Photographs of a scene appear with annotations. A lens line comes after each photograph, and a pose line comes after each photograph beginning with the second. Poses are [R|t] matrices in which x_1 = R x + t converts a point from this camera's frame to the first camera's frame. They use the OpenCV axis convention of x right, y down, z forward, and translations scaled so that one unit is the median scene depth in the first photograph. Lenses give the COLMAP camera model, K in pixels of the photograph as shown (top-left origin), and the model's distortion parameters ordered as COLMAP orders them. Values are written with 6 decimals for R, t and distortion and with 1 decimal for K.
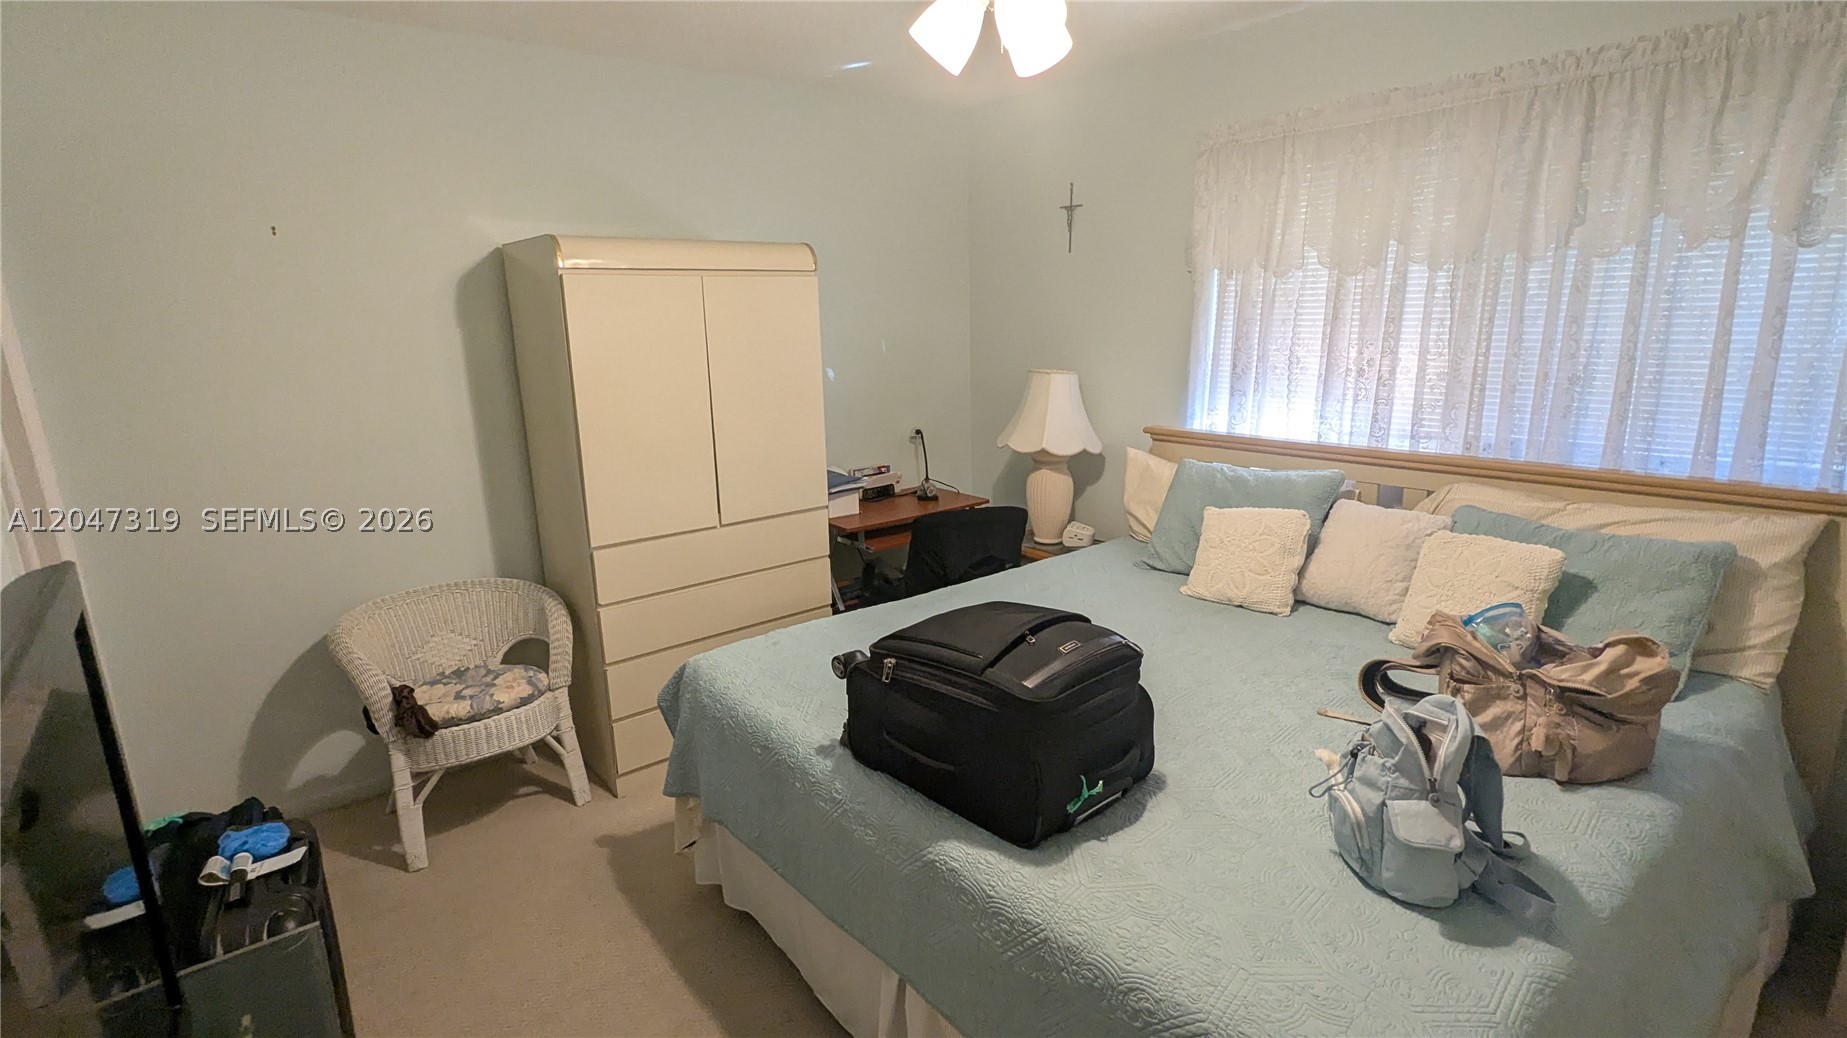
lens RADIAL K [[878.8, 0, 924.5], [0, 878.8, 520.5], [0, 0, 1]] dist [-0.000578, 0.001352]
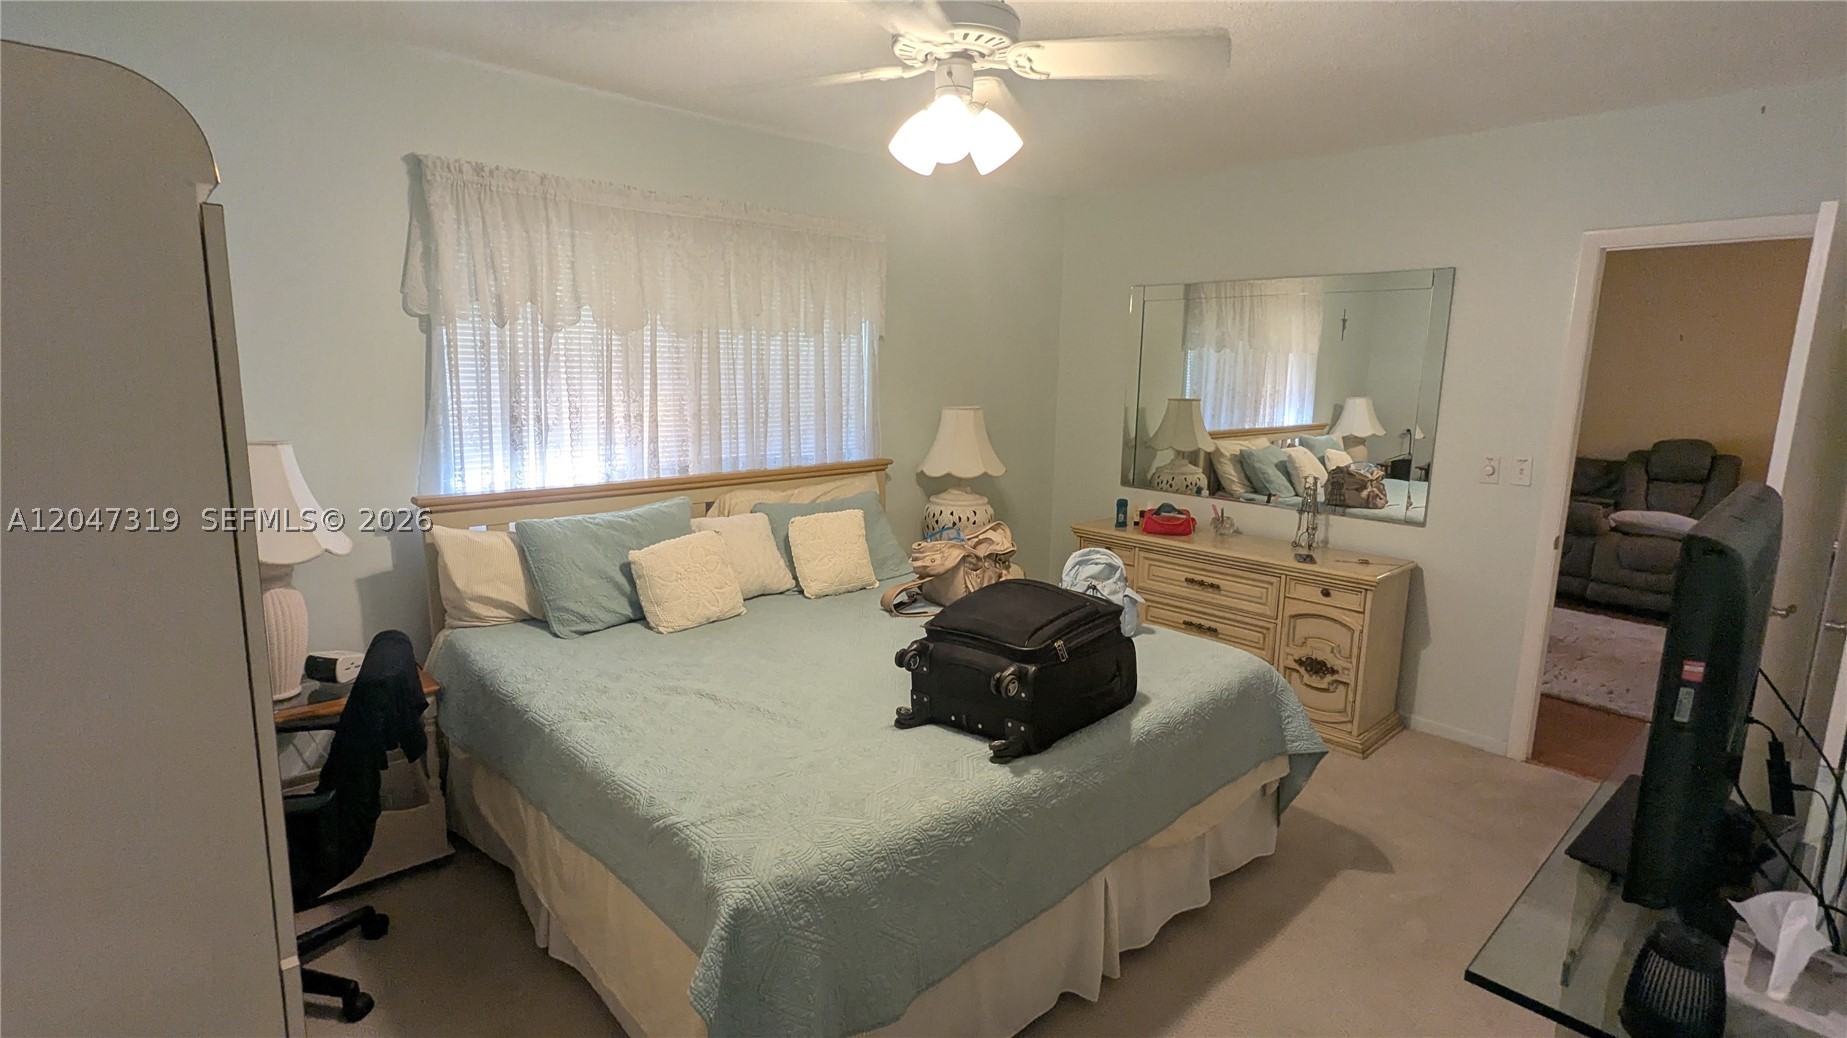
lens RADIAL K [[878.8, 0, 924.5], [0, 878.8, 516.6], [0, 0, 1]] dist [-0.000578, 0.001352]
pose [[-0.062080, -0.150158, 0.986711, -0.763944], [0.213684, 0.963695, 0.160100, -0.157707], [-0.974928, 0.220784, -0.027739, 0.739124]]
